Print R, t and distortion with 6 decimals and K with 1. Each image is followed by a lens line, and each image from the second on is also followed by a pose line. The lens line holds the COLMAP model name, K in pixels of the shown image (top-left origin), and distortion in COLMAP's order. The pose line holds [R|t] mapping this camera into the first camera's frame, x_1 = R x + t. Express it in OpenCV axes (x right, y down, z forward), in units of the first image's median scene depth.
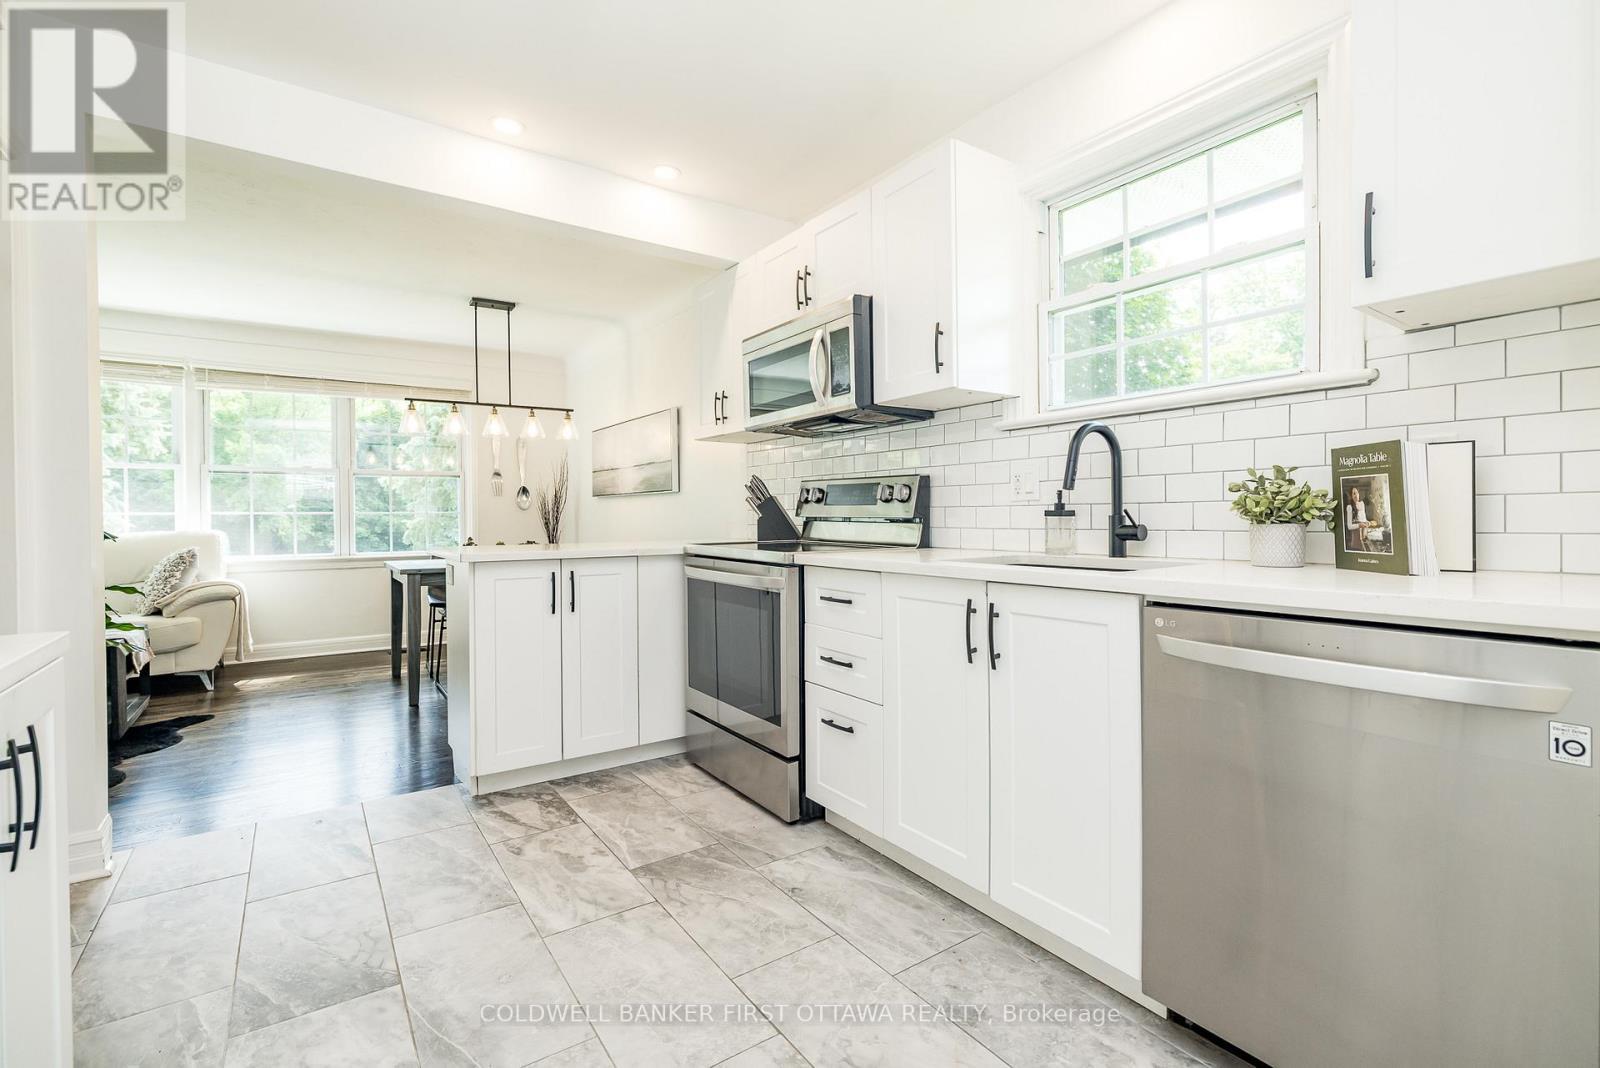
lens RADIAL K [[714.4, 0, 793.7], [0, 714.4, 520.3], [0, 0, 1]] dist [-0.001279, 0.000738]
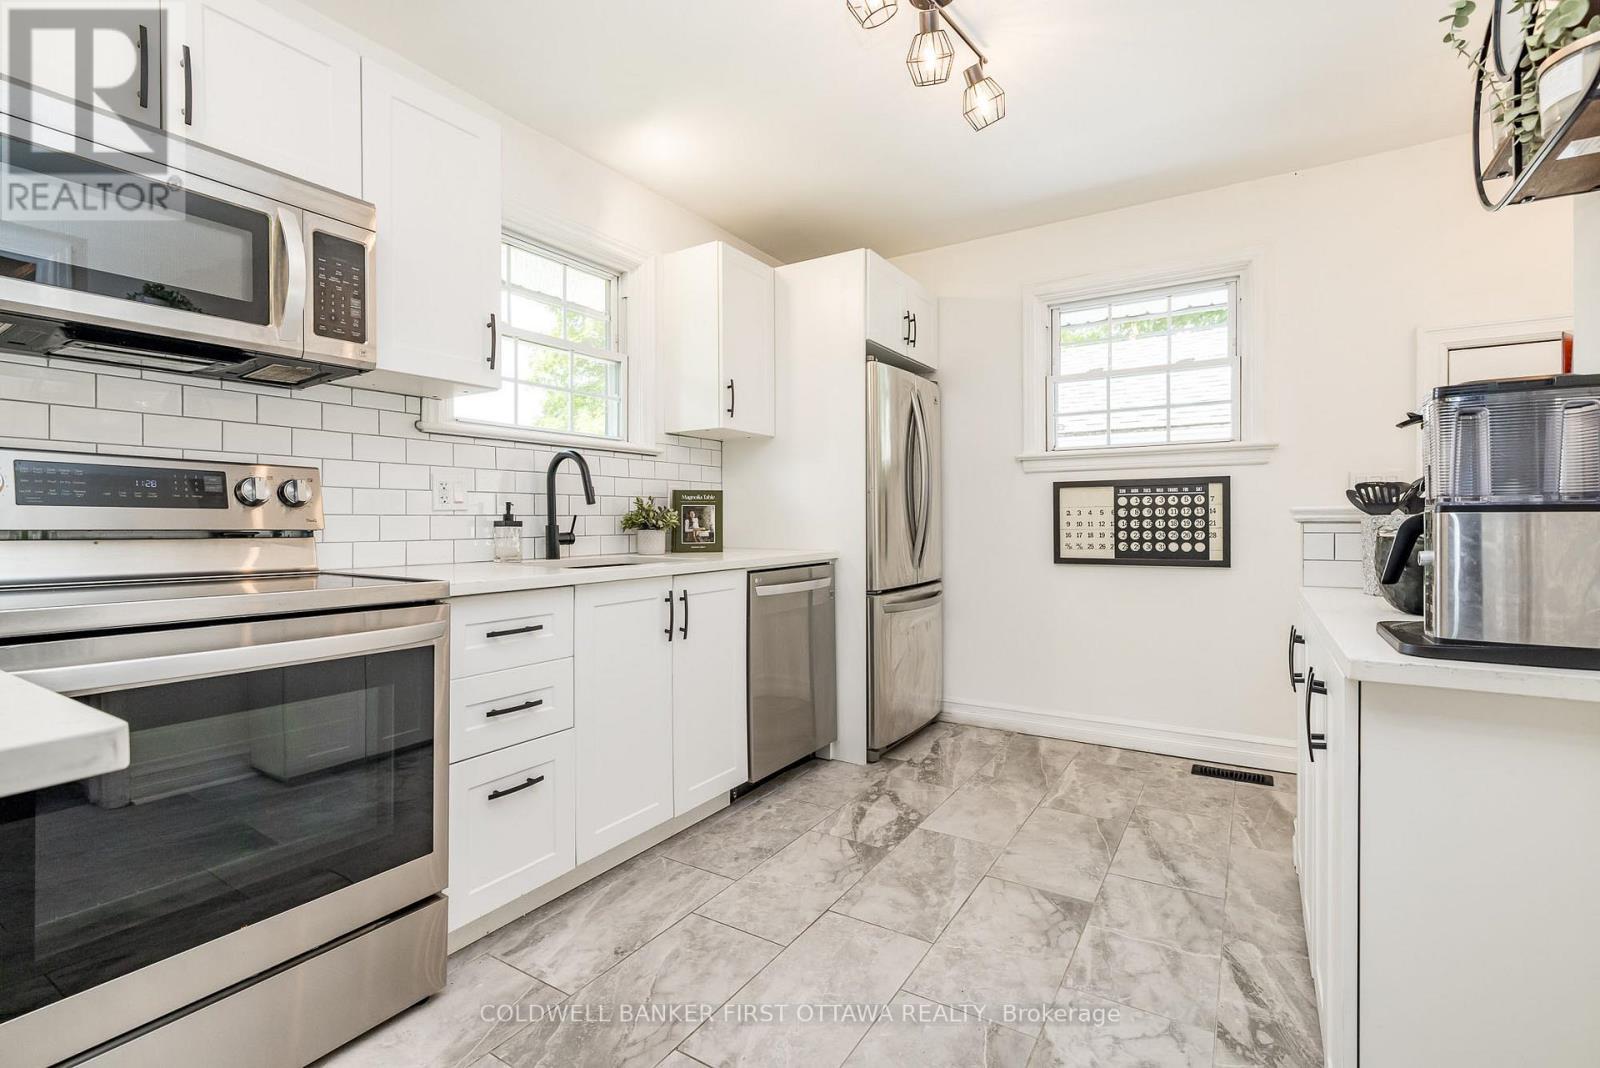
lens RADIAL K [[725.0, 0, 805.3], [0, 725.0, 525.1], [0, 0, 1]] dist [-0.004408, -0.000459]
pose [[-0.399590, 0.000302, 0.916694, -0.734773], [0.009882, 0.999943, 0.003978, -0.006519], [-0.916641, 0.010648, -0.399571, 0.925552]]
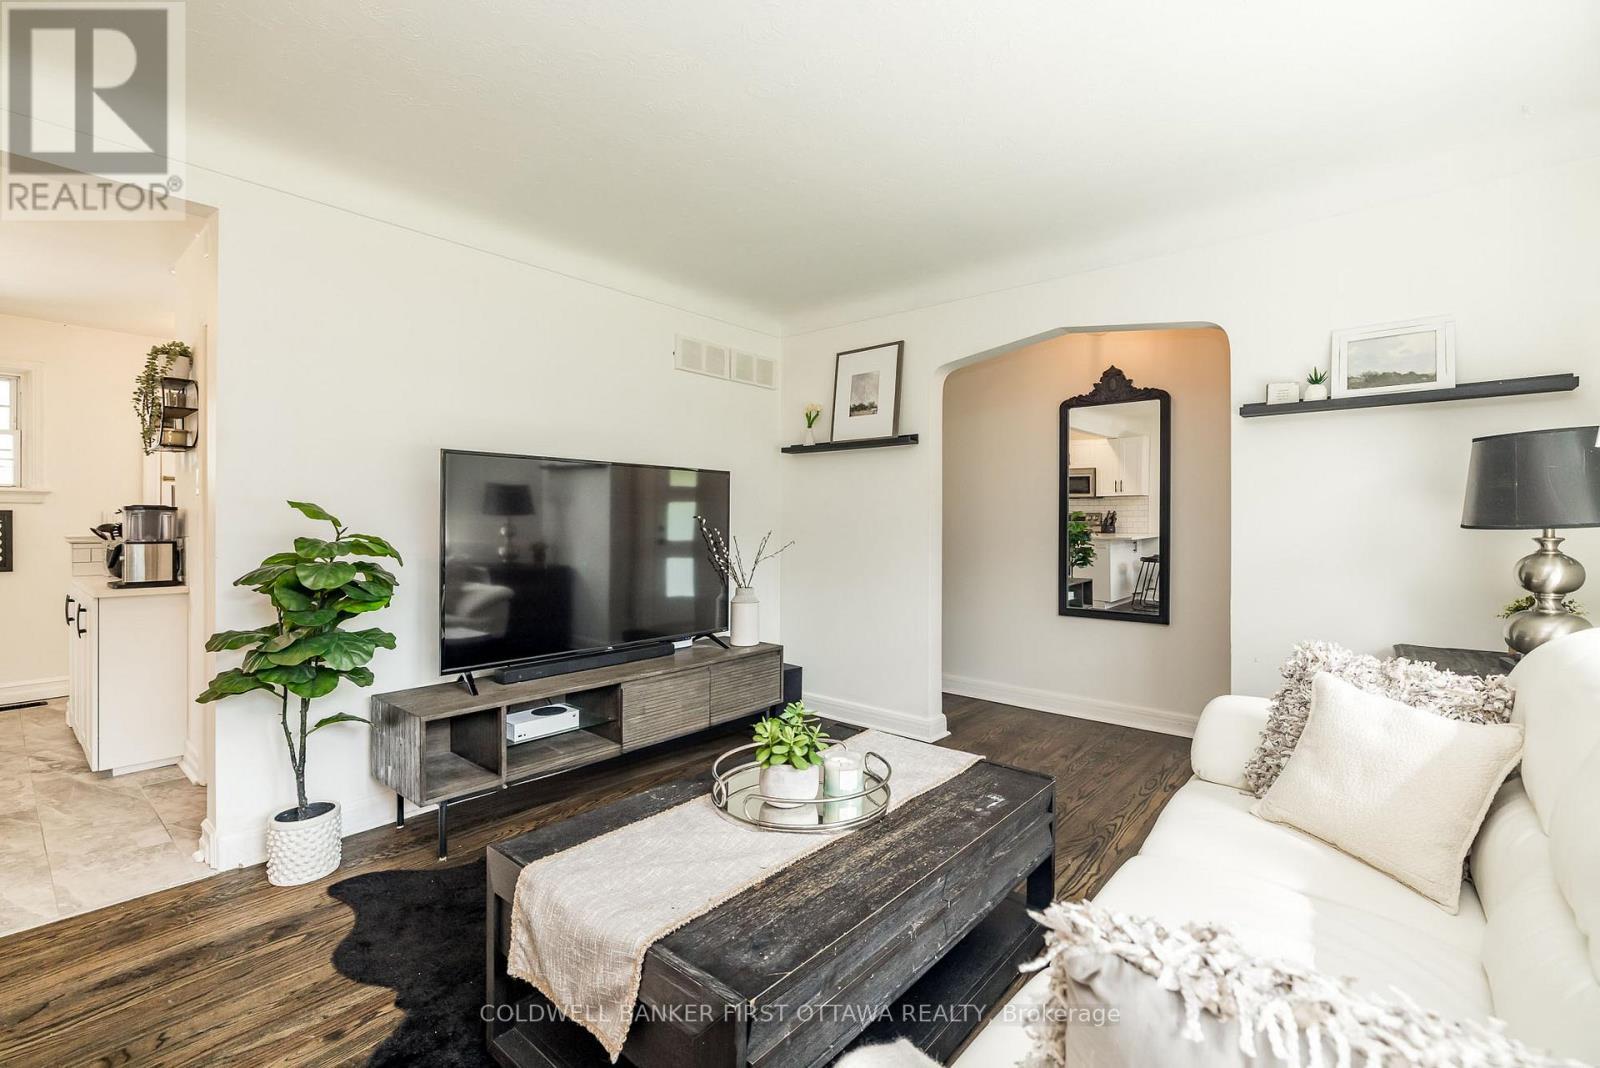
lens RADIAL K [[706.4, 0, 802.5], [0, 706.4, 520.0], [0, 0, 1]] dist [-0.001959, 0.000510]
pose [[-0.967611, 0.004778, -0.252401, -1.398204], [0.003678, 0.999982, 0.004828, -0.056065], [0.252420, 0.003743, -0.967611, 2.033291]]
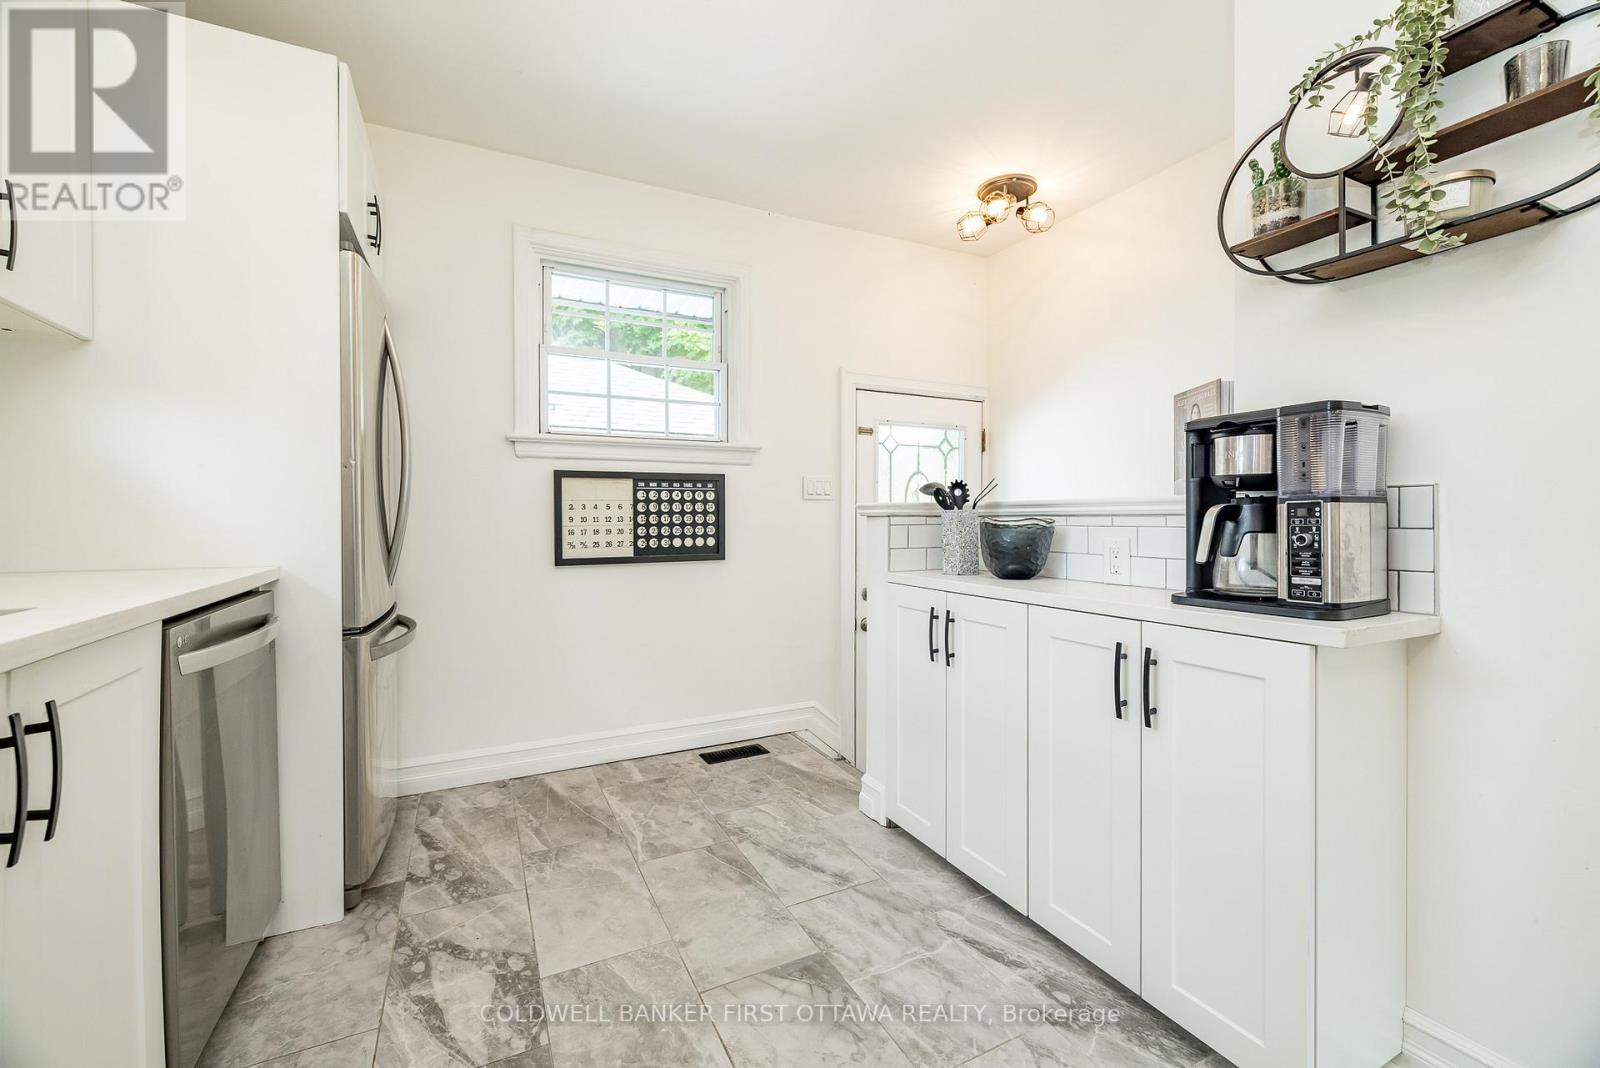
lens RADIAL K [[662.5, 0, 802.4], [0, 662.5, 524.2], [0, 0, 1]] dist [-0.000661, 0.000025]
pose [[-0.990604, 0.005191, 0.136665, -0.195284], [0.007158, 0.999878, 0.013905, -0.003065], [-0.136576, 0.014753, -0.990520, 0.946627]]
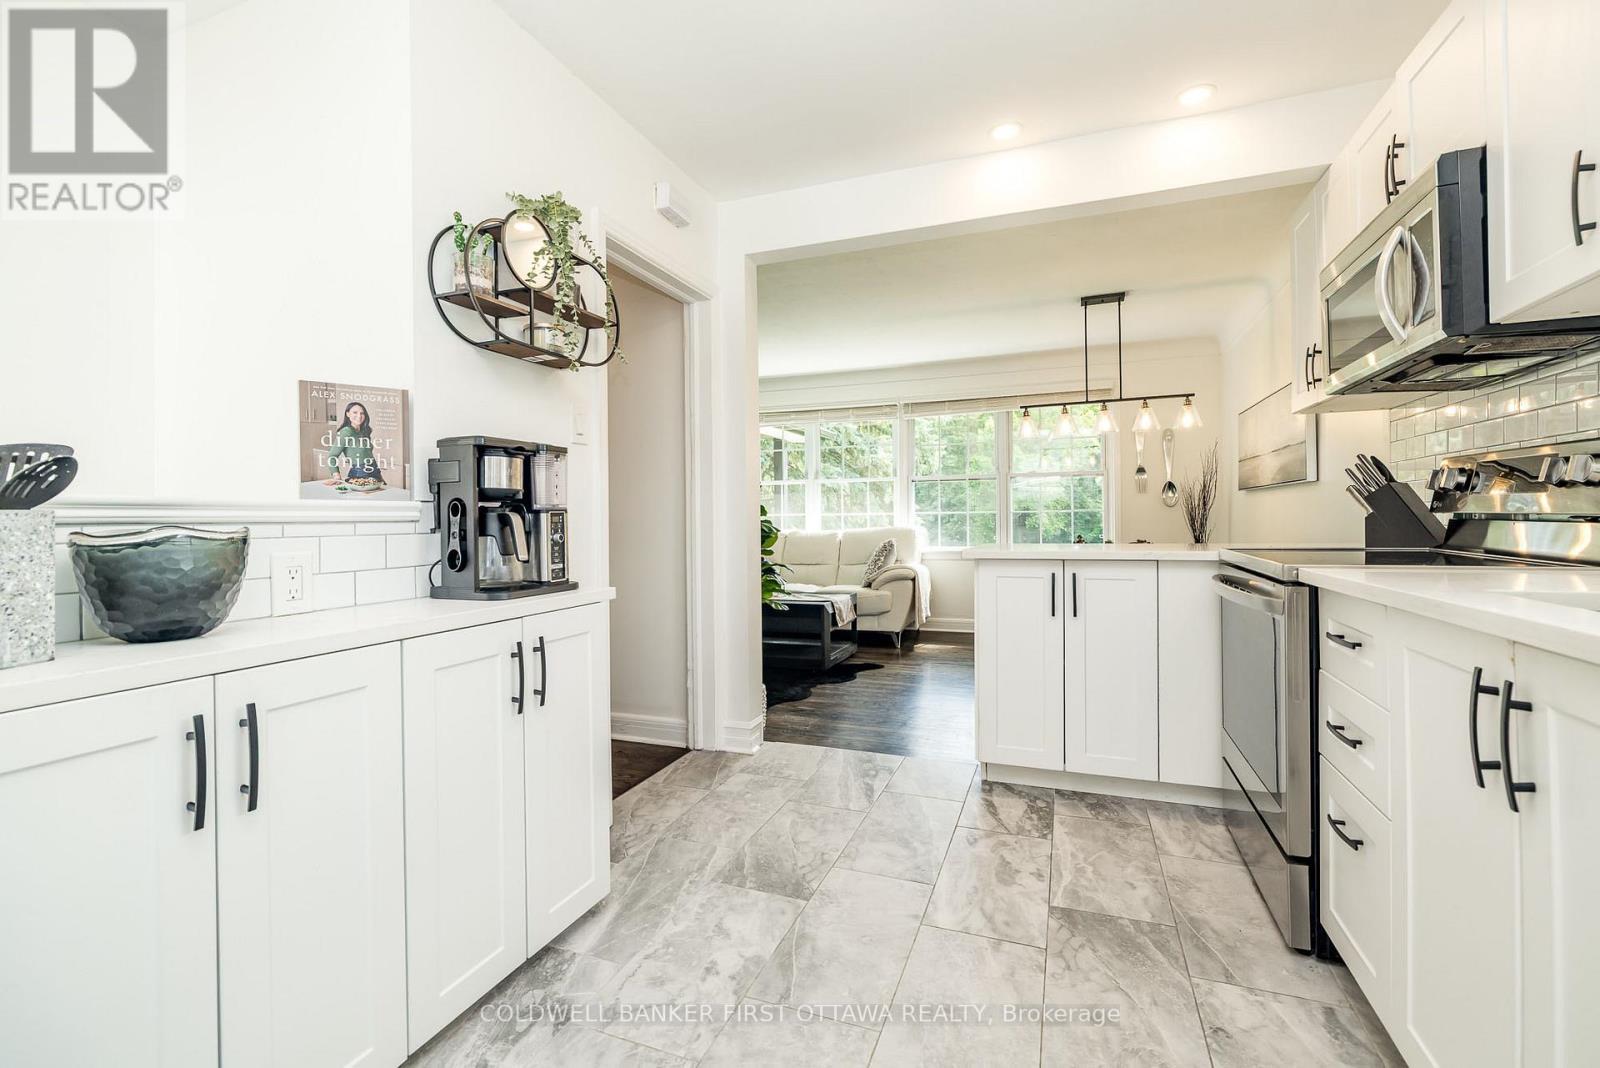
lens RADIAL K [[706.4, 0, 802.5], [0, 706.4, 520.0], [0, 0, 1]] dist [-0.001959, 0.000510]
pose [[0.569097, 0.000010, -0.822270, 0.282566], [0.003494, 0.999991, 0.002430, -0.002700], [0.822263, -0.004256, 0.569092, 0.201404]]
